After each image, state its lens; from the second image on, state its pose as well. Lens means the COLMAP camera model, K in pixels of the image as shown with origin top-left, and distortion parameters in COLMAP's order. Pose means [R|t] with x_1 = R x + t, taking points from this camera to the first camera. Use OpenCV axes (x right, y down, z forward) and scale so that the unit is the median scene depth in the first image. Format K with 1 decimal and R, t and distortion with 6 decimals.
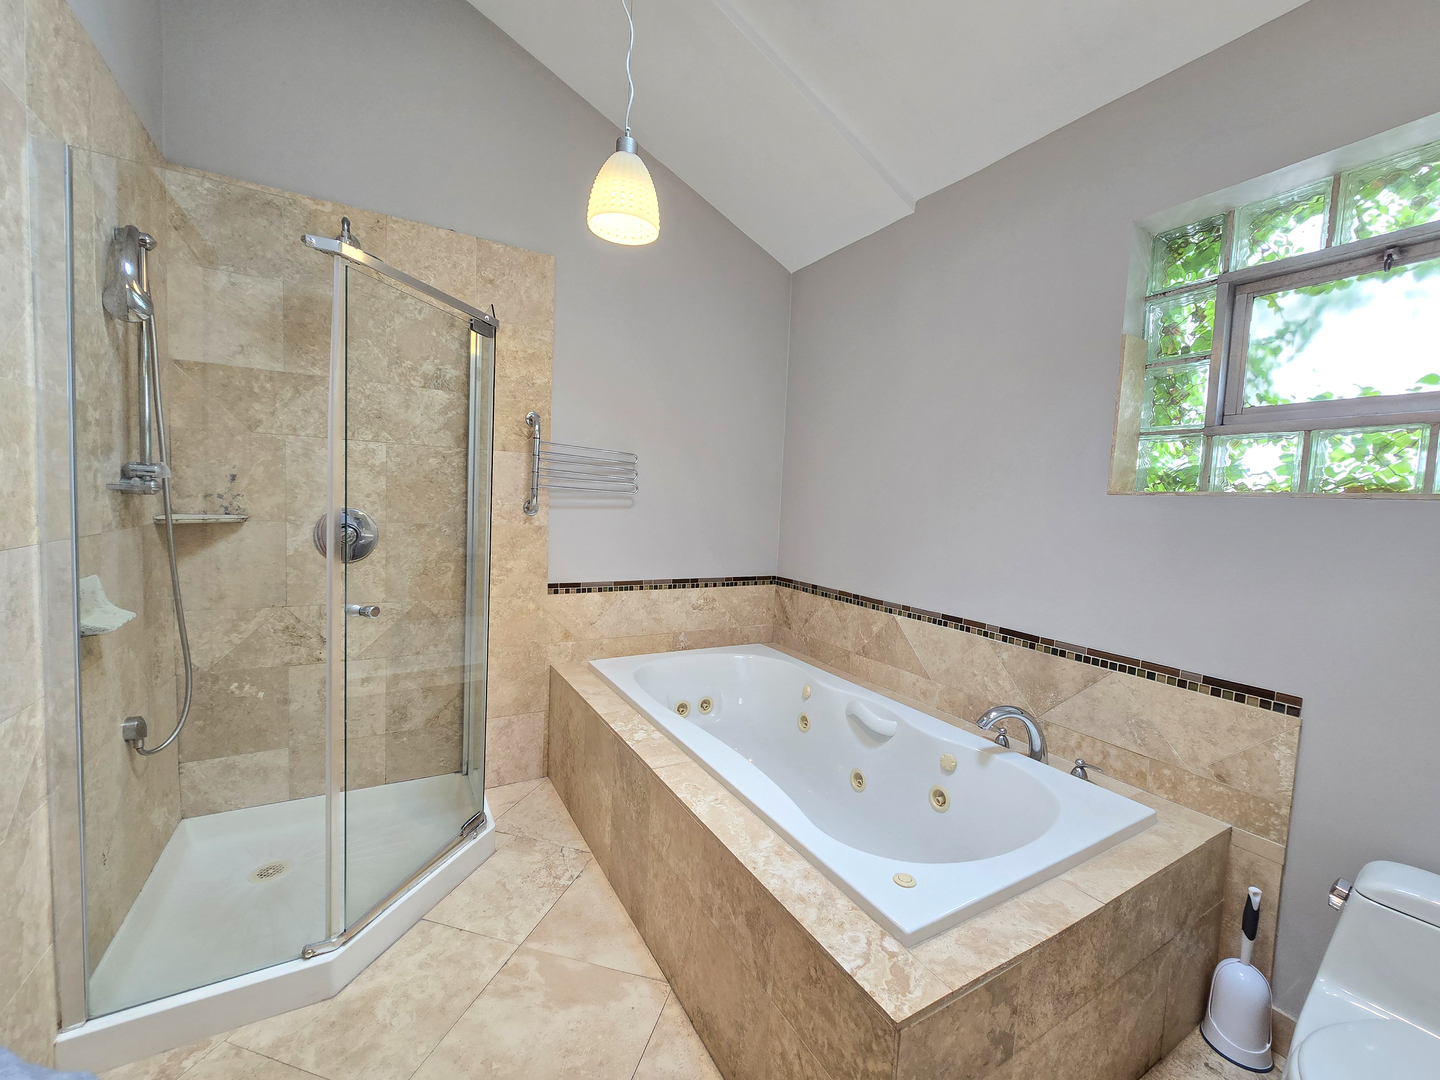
lens RADIAL K [[590.2, 0, 730.2], [0, 590.2, 540.7], [0, 0, 1]] dist [-0.002405, -0.000316]
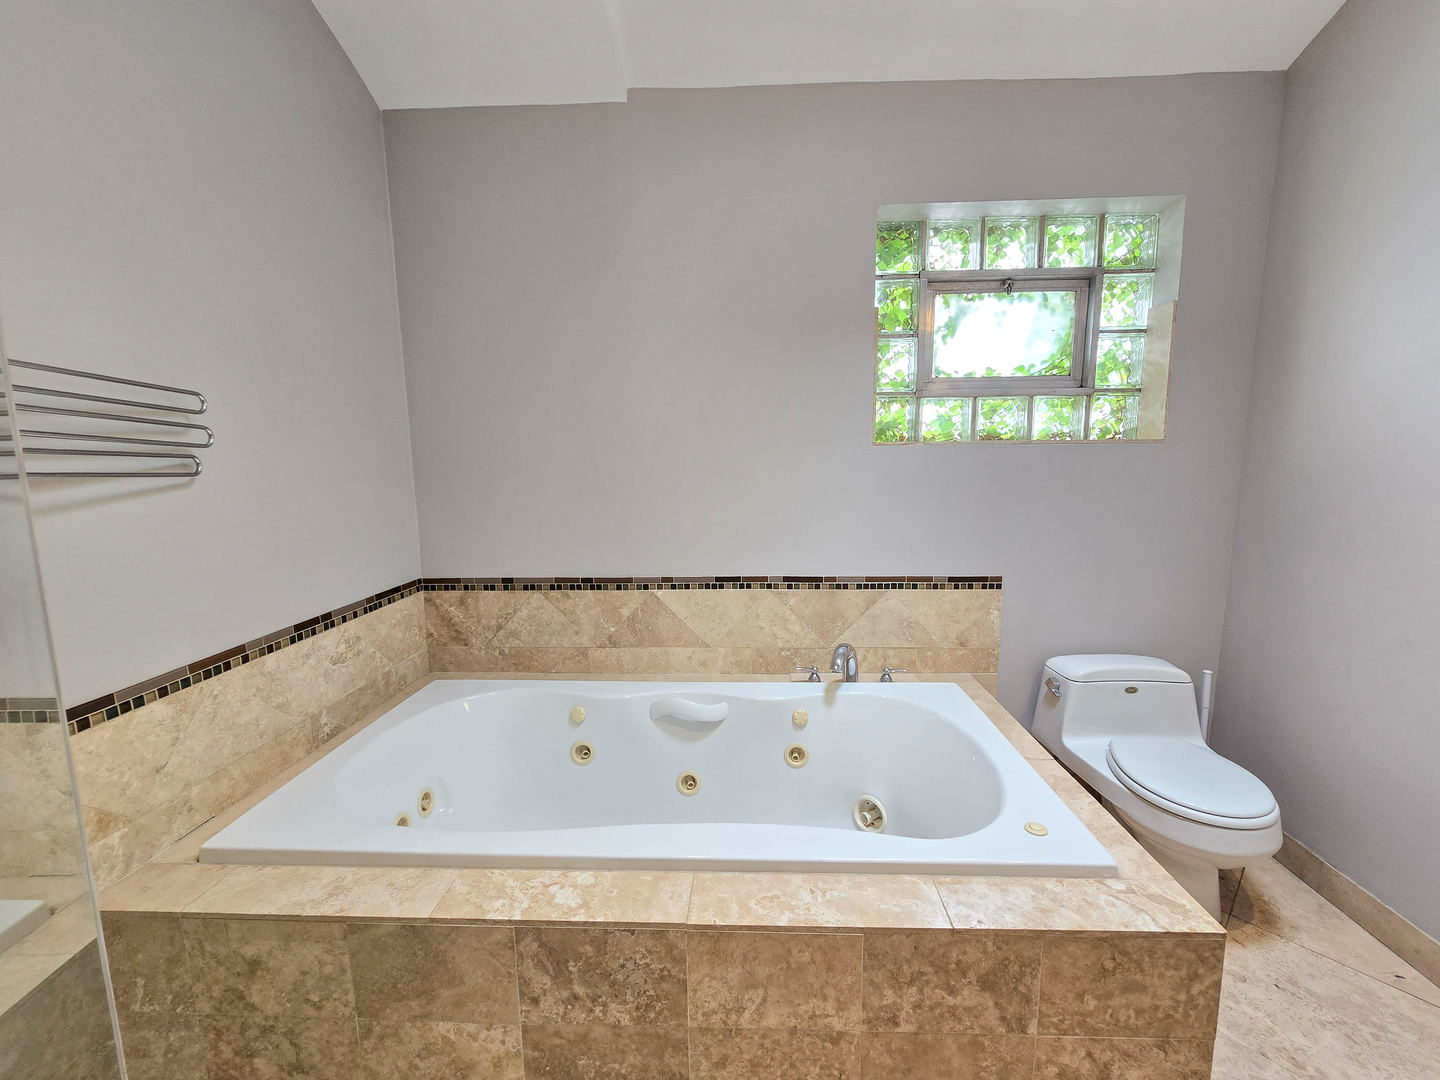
lens RADIAL K [[590.2, 0, 730.2], [0, 590.2, 540.7], [0, 0, 1]] dist [-0.002405, -0.000316]
pose [[0.543276, -0.170547, 0.822049, -0.385837], [0.094512, 0.985349, 0.141965, -0.063739], [-0.834217, 0.000567, 0.551436, 0.438583]]
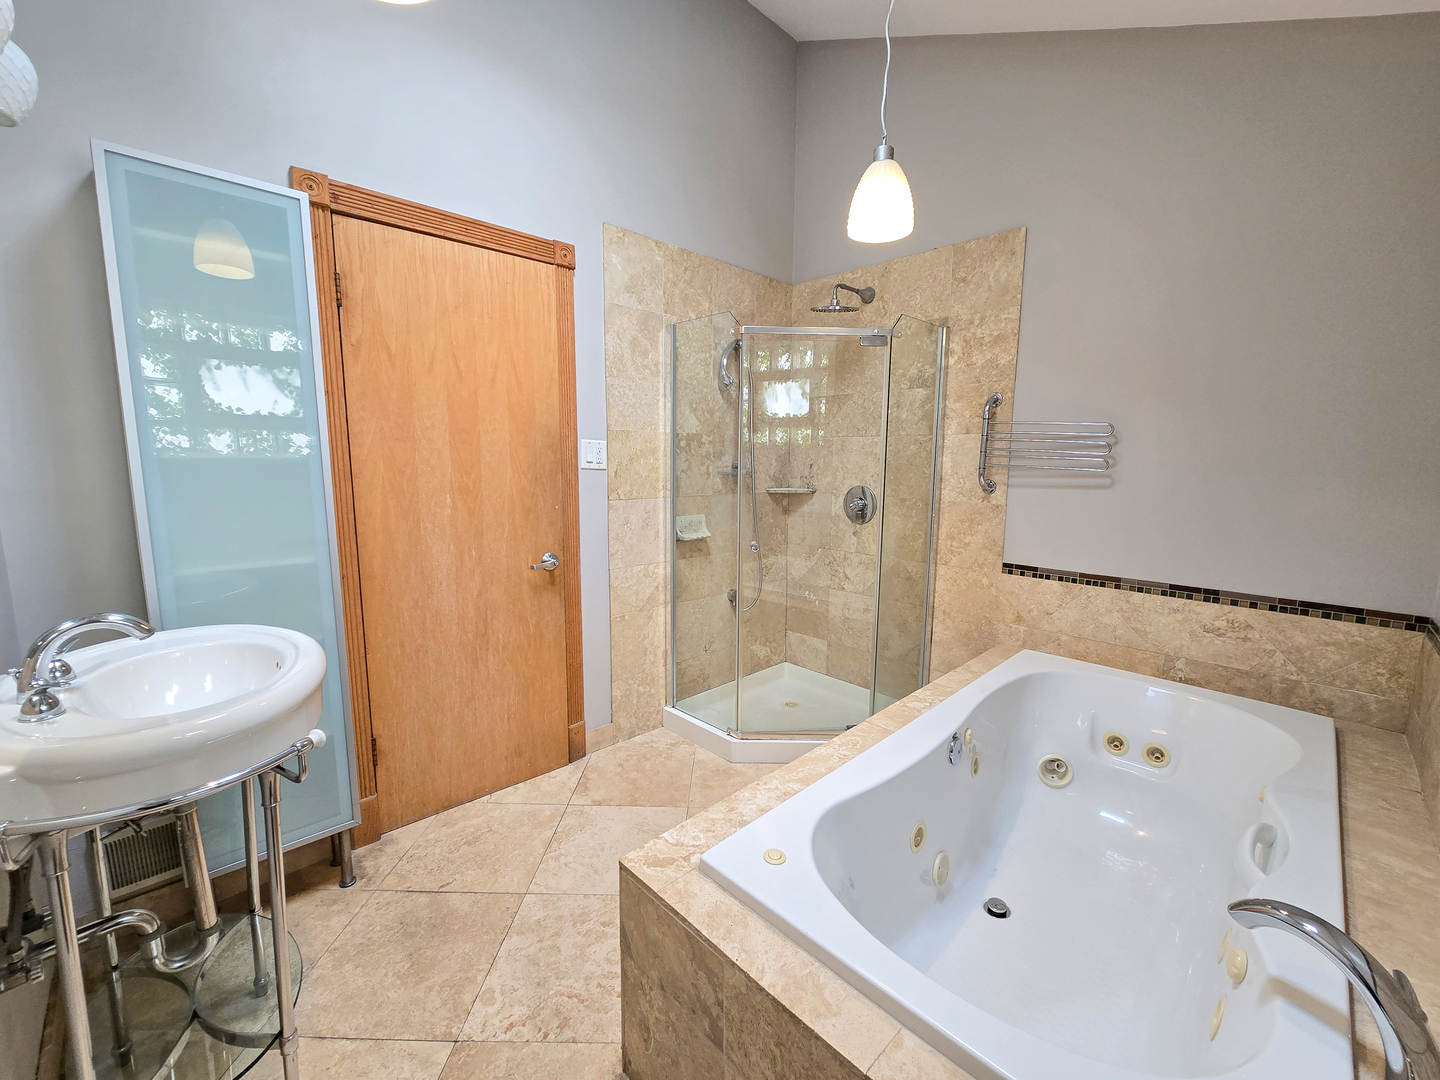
lens RADIAL K [[590.2, 0, 730.2], [0, 590.2, 540.7], [0, 0, 1]] dist [-0.002405, -0.000316]
pose [[0.242924, 0.095342, -0.965349, 0.596079], [-0.066800, 0.994440, 0.081405, -0.016293], [0.967743, 0.044710, 0.247942, 0.328432]]
